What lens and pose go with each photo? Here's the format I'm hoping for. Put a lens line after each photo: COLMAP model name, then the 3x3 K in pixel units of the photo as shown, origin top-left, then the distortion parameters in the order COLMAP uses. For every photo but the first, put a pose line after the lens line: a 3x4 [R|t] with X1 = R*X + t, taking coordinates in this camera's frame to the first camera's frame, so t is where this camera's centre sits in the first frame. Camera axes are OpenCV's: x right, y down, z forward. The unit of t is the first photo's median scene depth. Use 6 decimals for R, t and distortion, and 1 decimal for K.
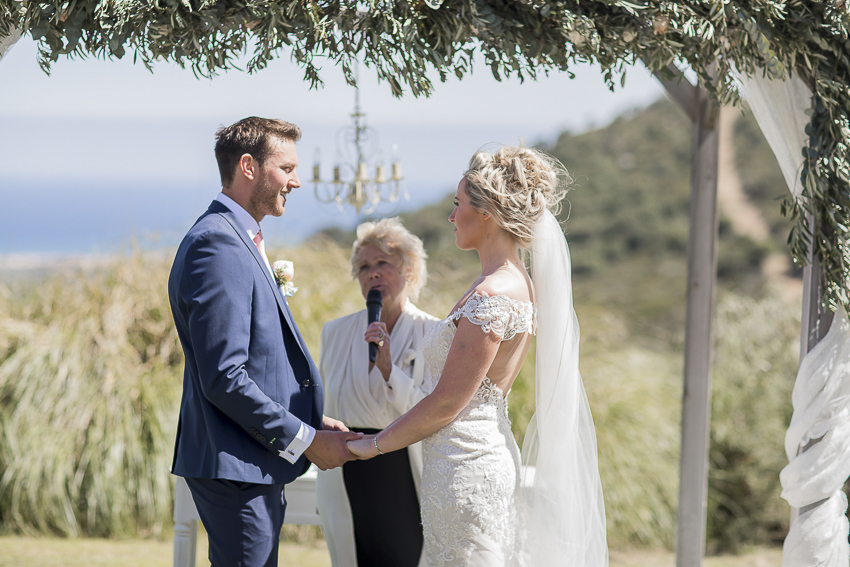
lens RADIAL K [[1937.4, 0, 423.2], [0, 1937.4, 283.4], [0, 0, 1]] dist [-0.104469, 0.000000]
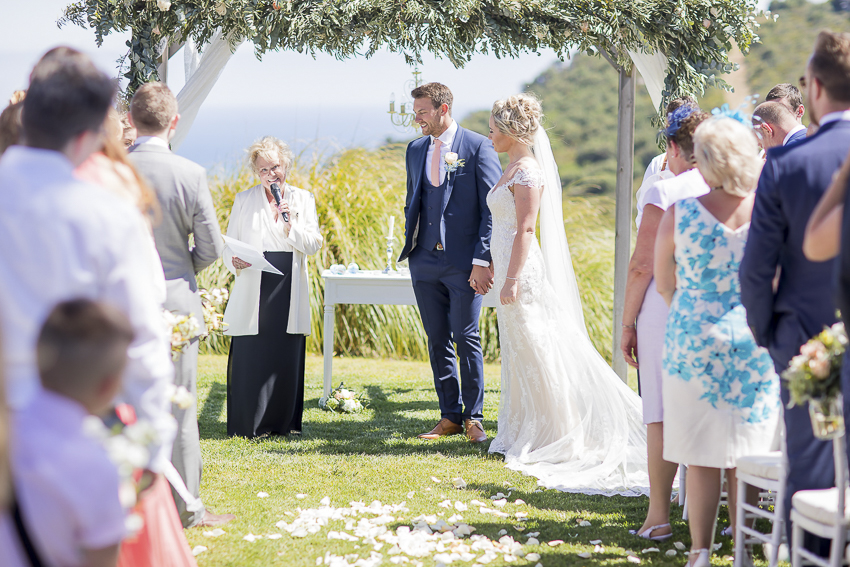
lens RADIAL K [[1937.4, 0, 424.2], [0, 1937.4, 284.7], [0, 0, 1]] dist [-0.104469, 0.000000]
pose [[0.999595, -0.021026, -0.019198, -0.002461], [0.021723, 0.999085, 0.036852, 0.044267], [0.018406, -0.037254, 0.999136, -0.897001]]
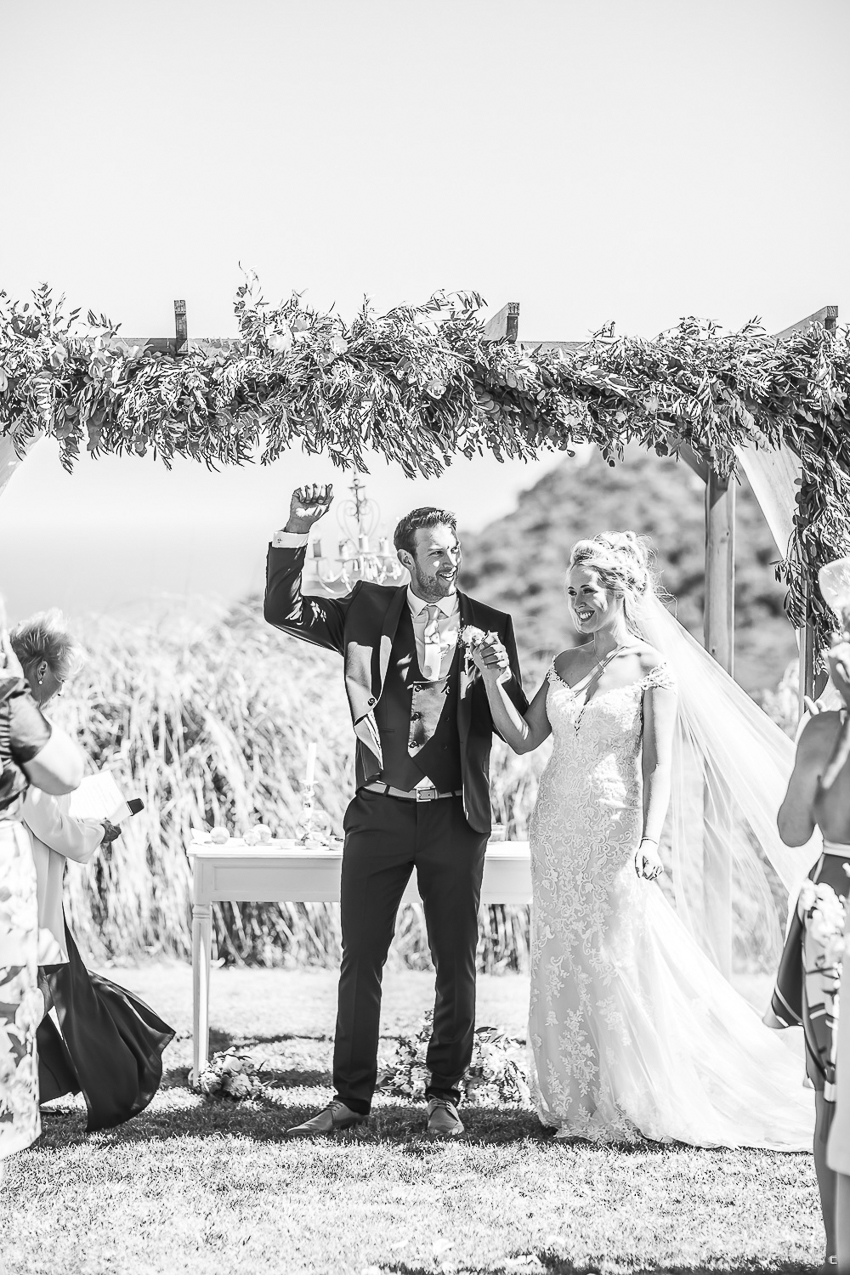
lens RADIAL K [[2906.1, 0, 430.6], [0, 2906.1, 636.0], [0, 0, 1]] dist [-0.104469, 0.000000]
pose [[0.999379, -0.035141, 0.002665, -0.005977], [0.035179, 0.999257, -0.015728, 0.012520], [-0.002110, 0.015812, 0.999873, -0.578372]]
